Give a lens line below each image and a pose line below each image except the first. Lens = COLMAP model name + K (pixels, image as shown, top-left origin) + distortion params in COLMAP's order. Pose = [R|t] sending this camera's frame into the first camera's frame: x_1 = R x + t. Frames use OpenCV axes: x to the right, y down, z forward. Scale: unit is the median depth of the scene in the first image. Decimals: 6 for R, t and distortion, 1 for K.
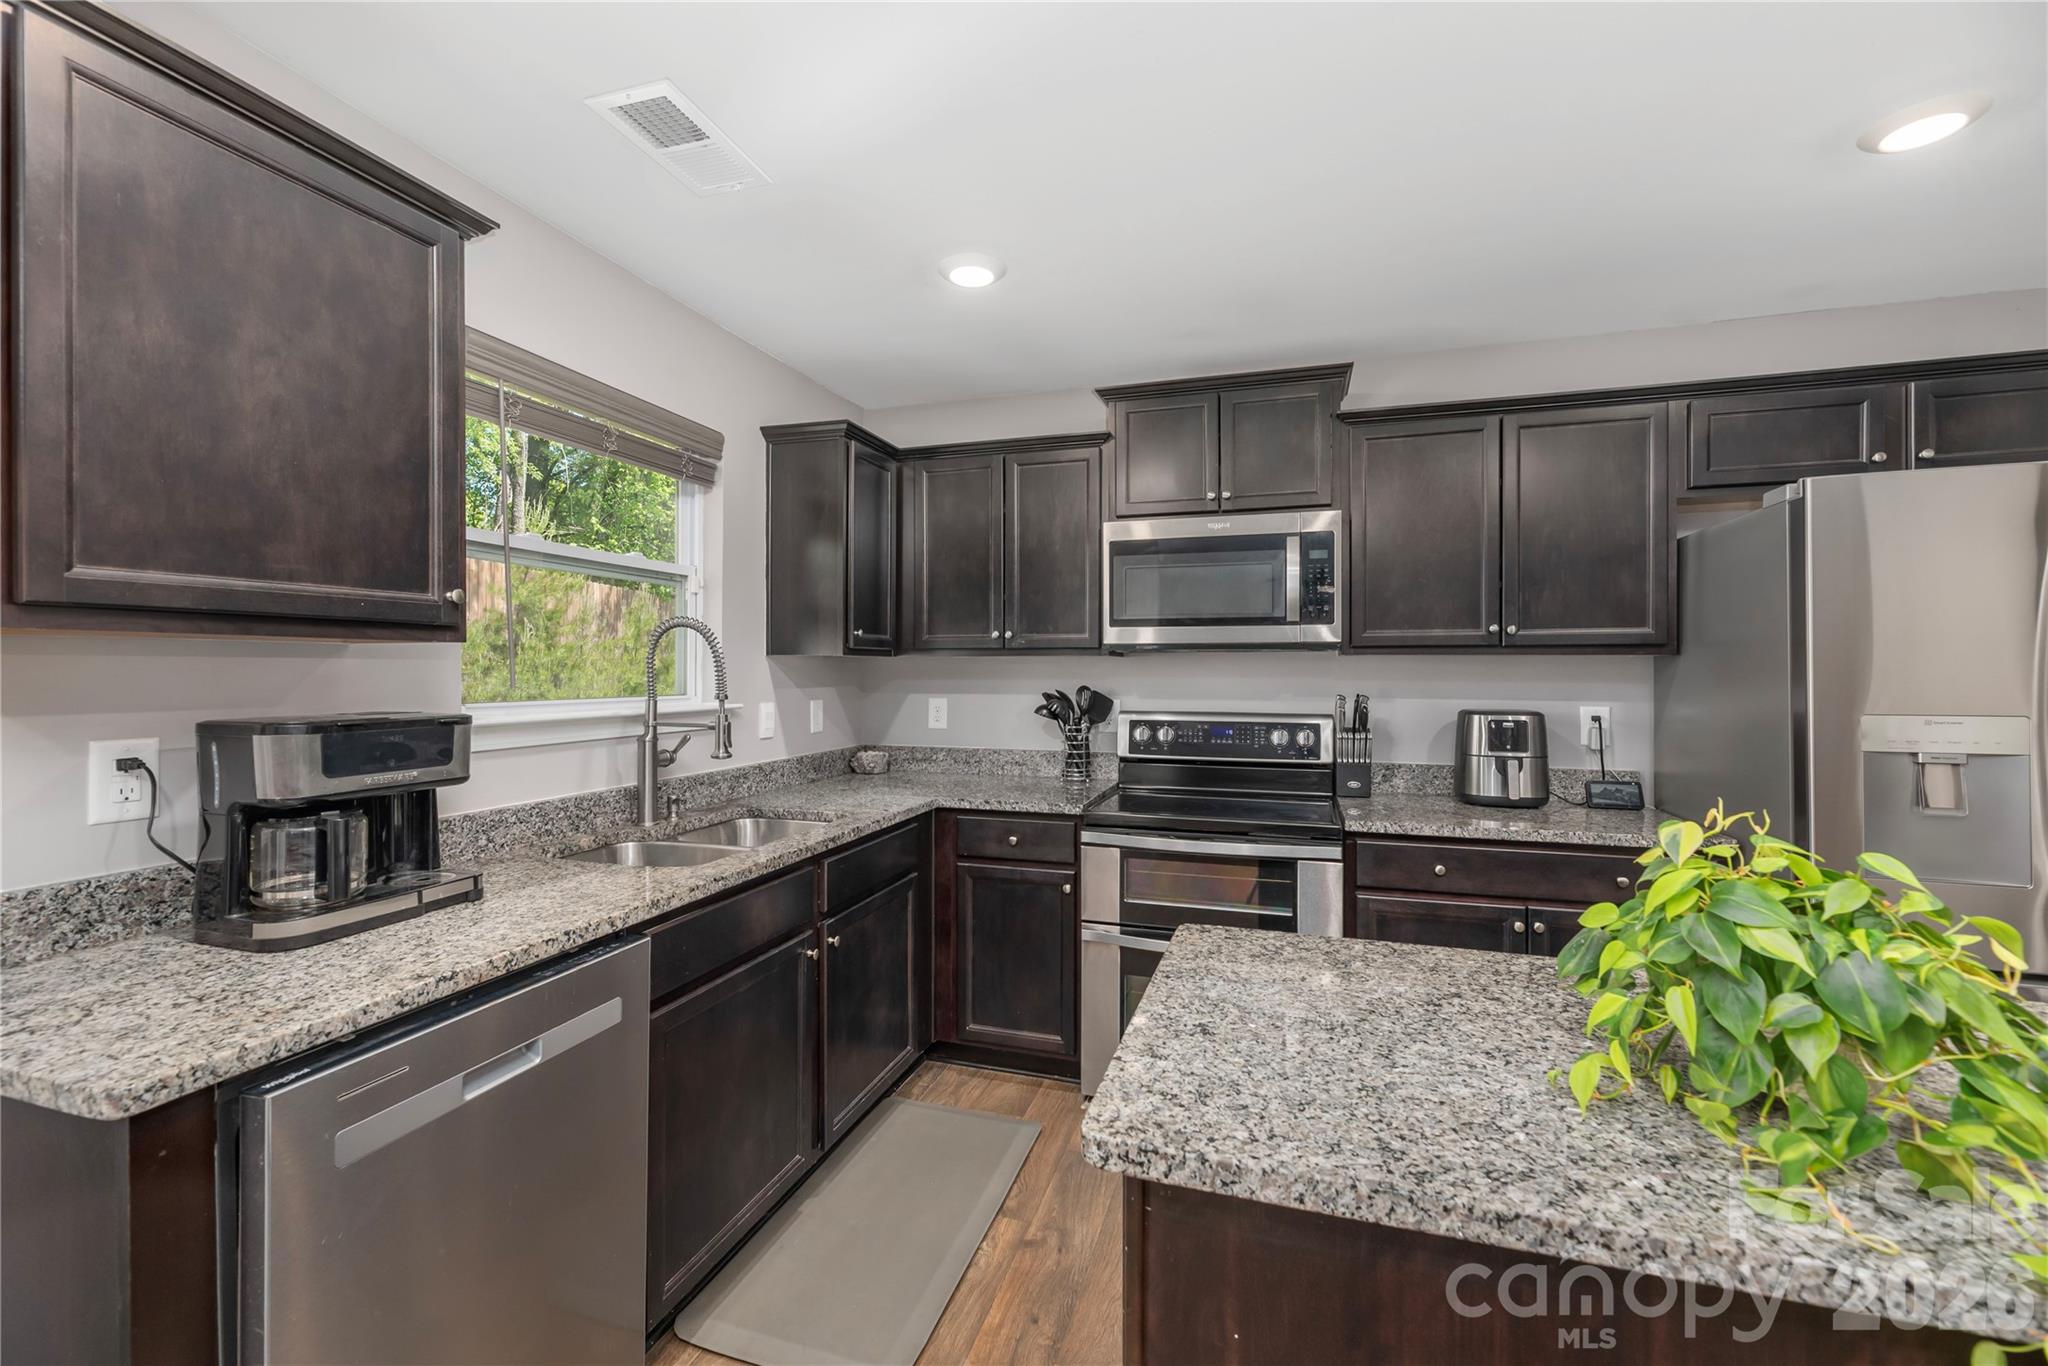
lens RADIAL K [[839.6, 0, 1022.1], [0, 839.6, 667.3], [0, 0, 1]] dist [0.004415, -0.000049]
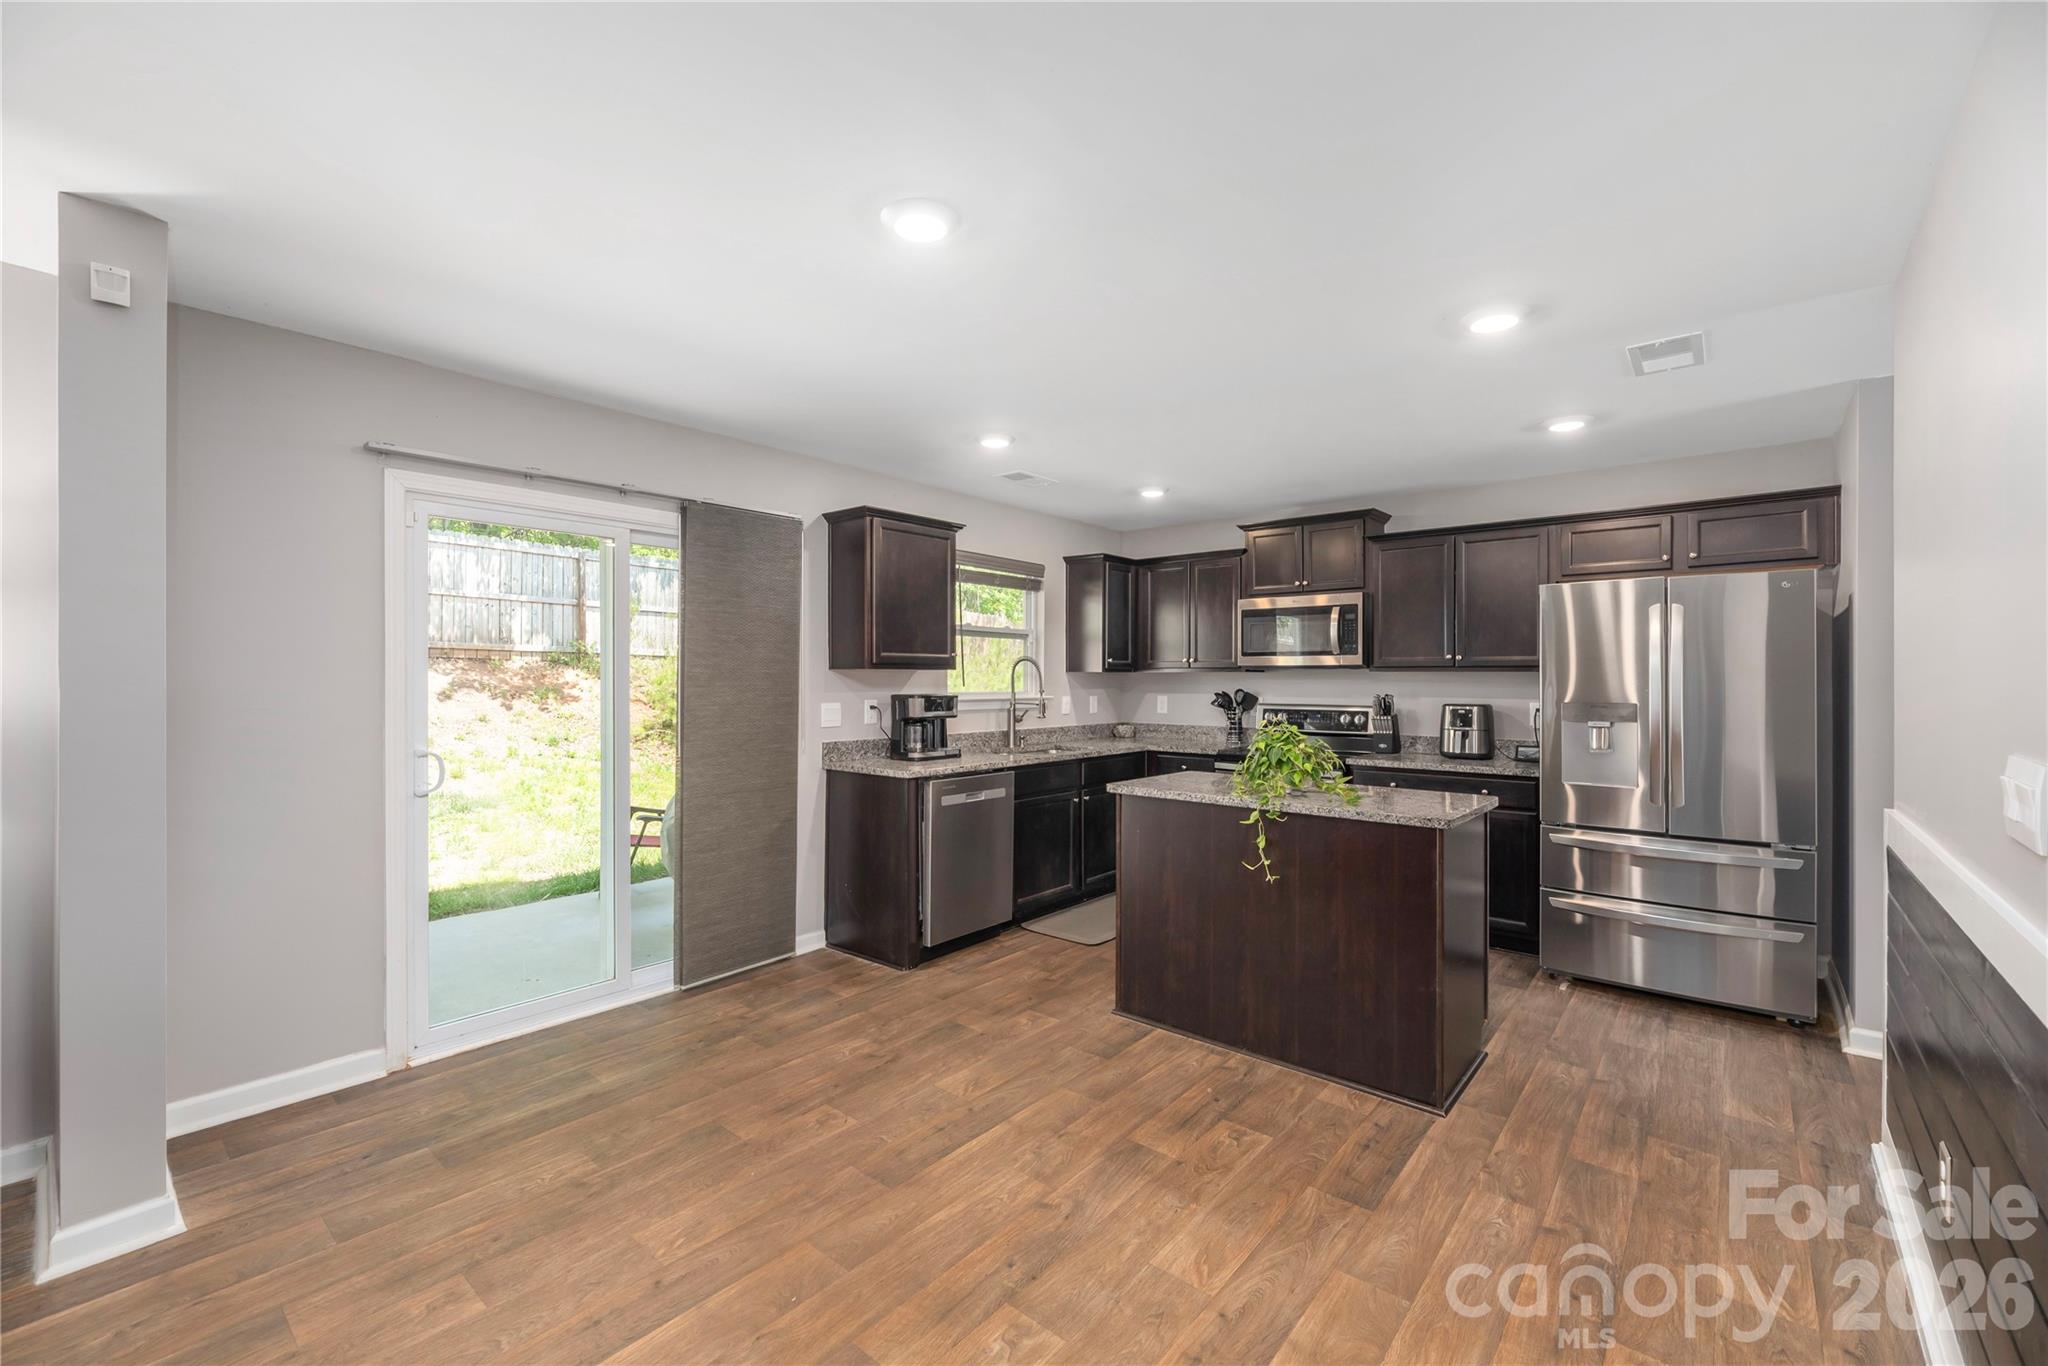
lens RADIAL K [[839.6, 0, 1001.5], [0, 839.6, 682.9], [0, 0, 1]] dist [0.004415, -0.000049]
pose [[0.912660, 0.003017, -0.408709, 0.409143], [-0.000463, 0.999980, 0.006346, -0.001858], [0.408720, -0.005602, 0.912643, -0.967930]]
